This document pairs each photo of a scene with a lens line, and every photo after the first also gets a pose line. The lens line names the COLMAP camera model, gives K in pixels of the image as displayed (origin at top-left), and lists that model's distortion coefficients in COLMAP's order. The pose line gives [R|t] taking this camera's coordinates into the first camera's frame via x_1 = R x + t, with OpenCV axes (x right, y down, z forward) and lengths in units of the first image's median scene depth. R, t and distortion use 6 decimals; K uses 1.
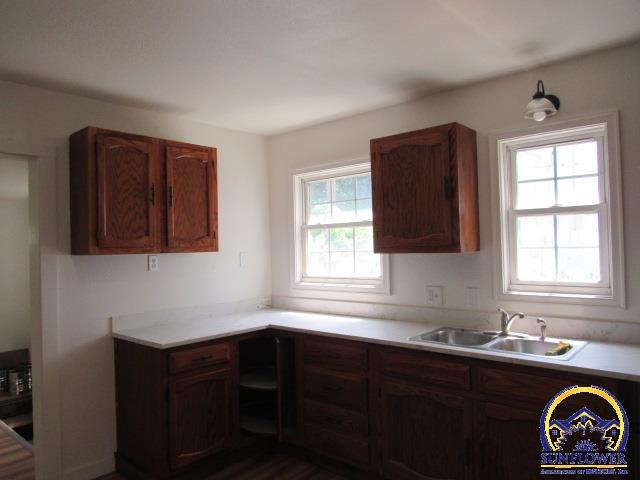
lens RADIAL K [[453.8, 0, 318.3], [0, 453.8, 239.3], [0, 0, 1]] dist [-0.031957, 0.003416]
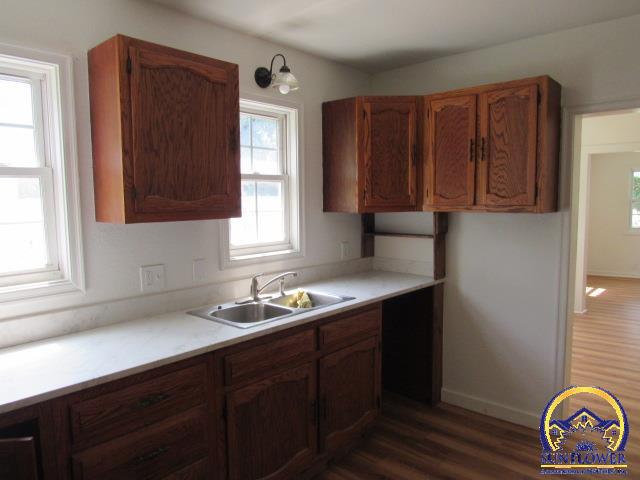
lens RADIAL K [[453.8, 0, 318.3], [0, 453.8, 239.3], [0, 0, 1]] dist [-0.031957, 0.003416]
pose [[0.013039, -0.063647, 0.997887, -0.492065], [0.000691, 0.997972, 0.063644, 0.013559], [-0.999915, -0.000140, 0.013056, 0.729872]]
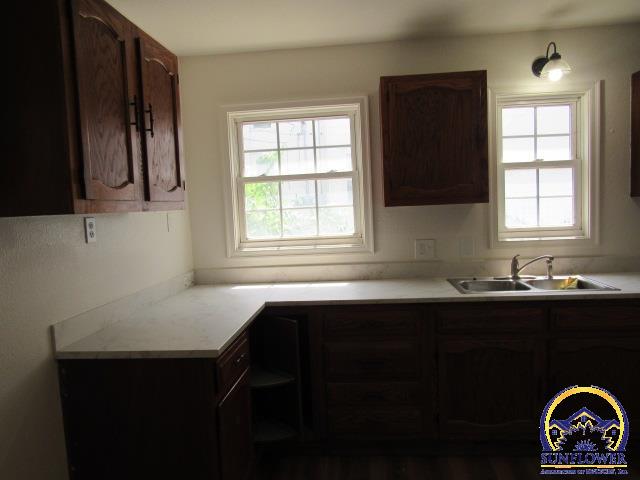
lens RADIAL K [[453.8, 0, 318.3], [0, 453.8, 239.3], [0, 0, 1]] dist [-0.031957, 0.003416]
pose [[0.810494, -0.056130, 0.583052, -0.511693], [0.014831, 0.997045, 0.075369, 0.026140], [-0.585560, -0.052439, 0.808931, 0.349549]]
